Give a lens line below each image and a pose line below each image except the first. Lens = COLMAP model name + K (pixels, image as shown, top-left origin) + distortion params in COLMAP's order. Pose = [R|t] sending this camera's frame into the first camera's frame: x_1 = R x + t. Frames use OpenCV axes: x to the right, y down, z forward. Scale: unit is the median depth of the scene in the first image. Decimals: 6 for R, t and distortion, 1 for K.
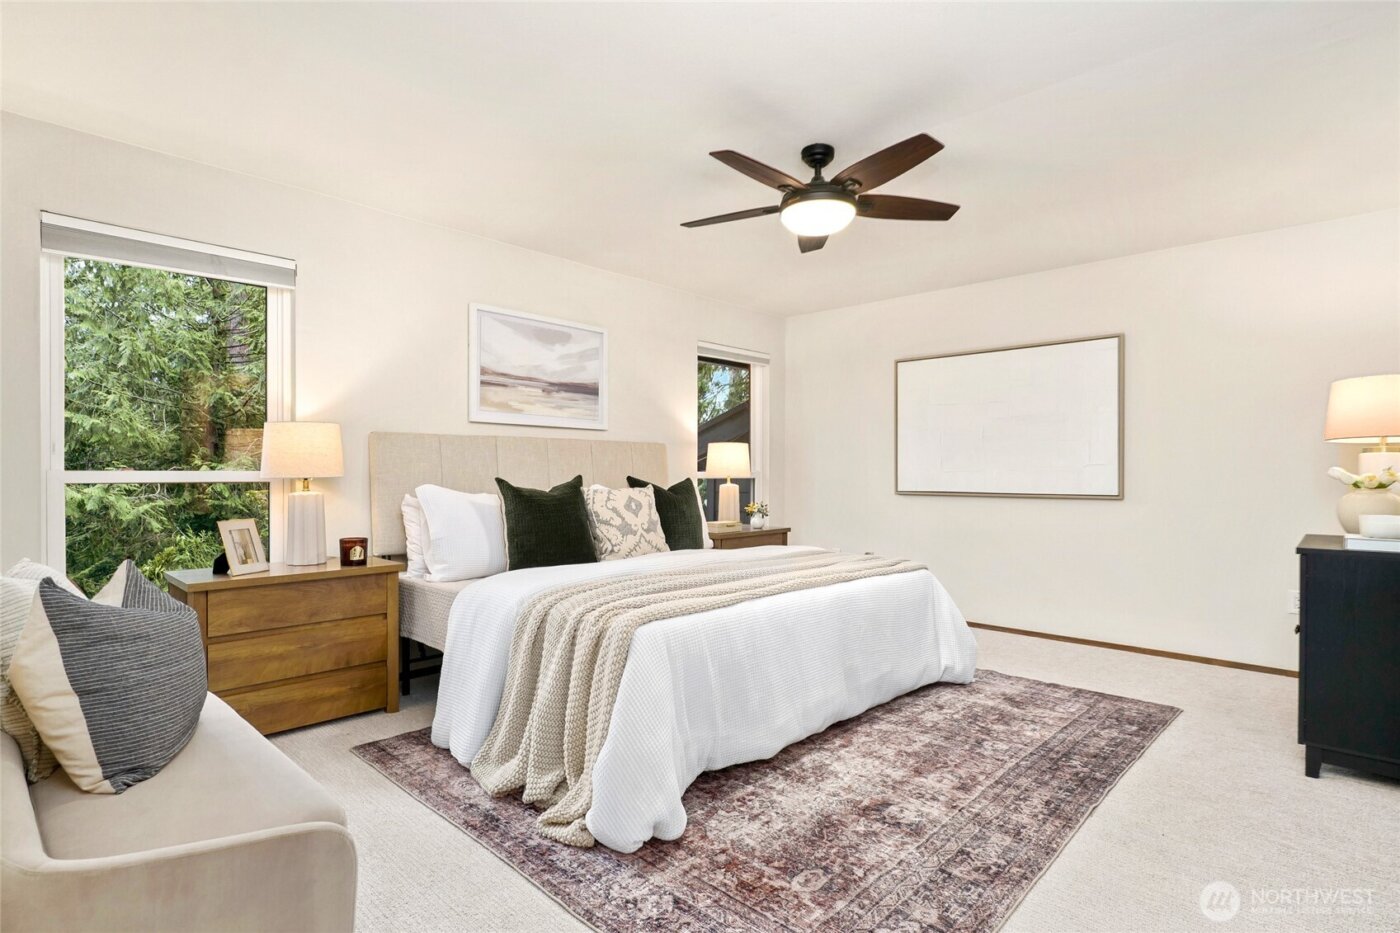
lens RADIAL K [[705.9, 0, 700.0], [0, 705.9, 477.8], [0, 0, 1]] dist [0.002247, 0.000407]
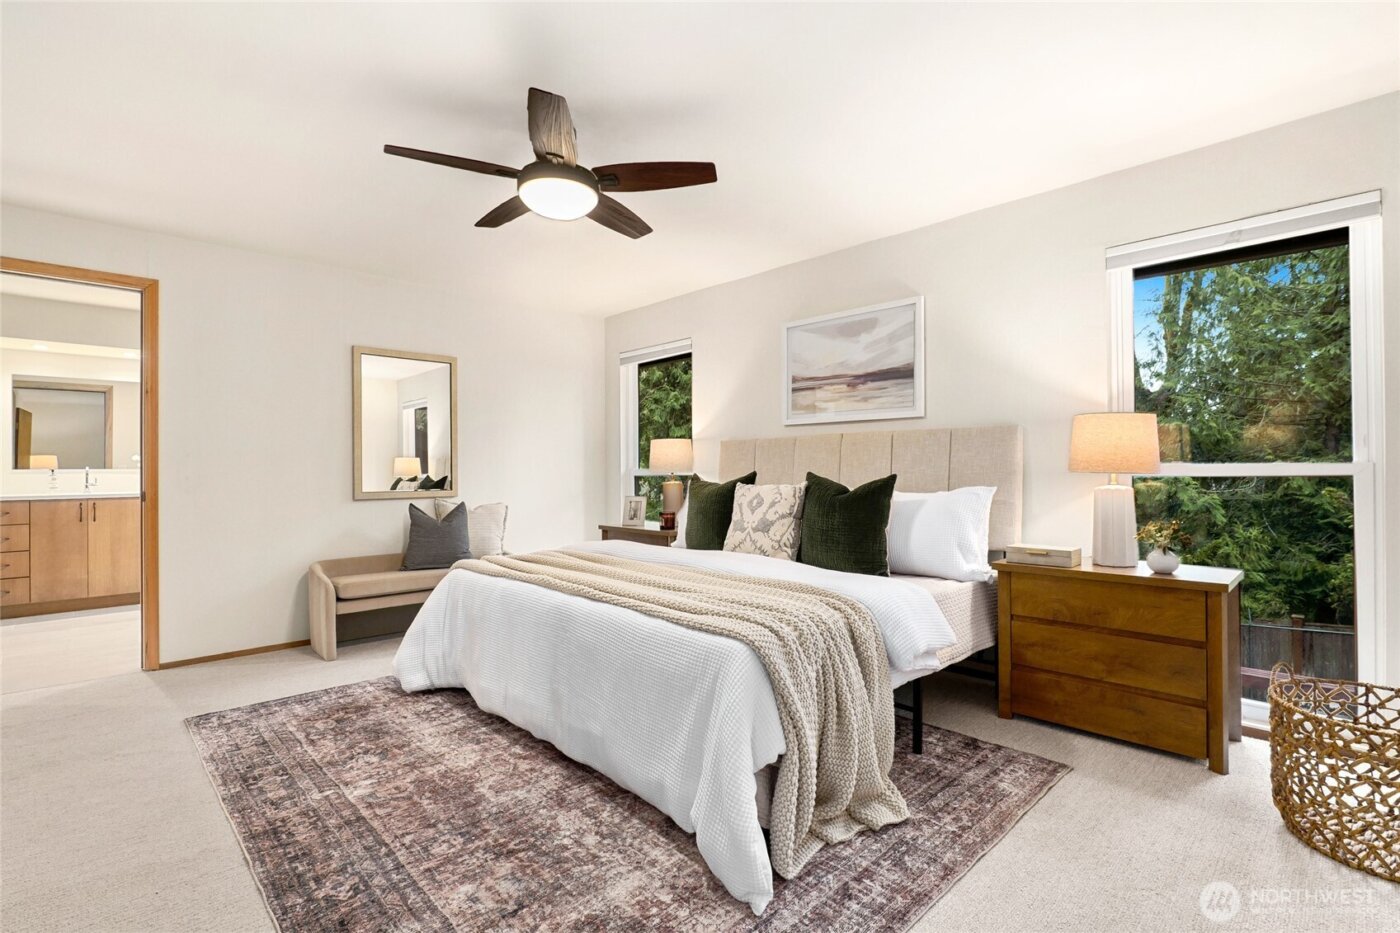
lens RADIAL K [[653.6, 0, 700.0], [0, 653.6, 466.5], [0, 0, 1]] dist [-0.002467, -0.000095]
pose [[-0.044976, -0.005787, -0.998971, 0.915183], [-0.001385, 0.999983, -0.005731, -0.006123], [0.998987, 0.001126, -0.044983, 1.092542]]
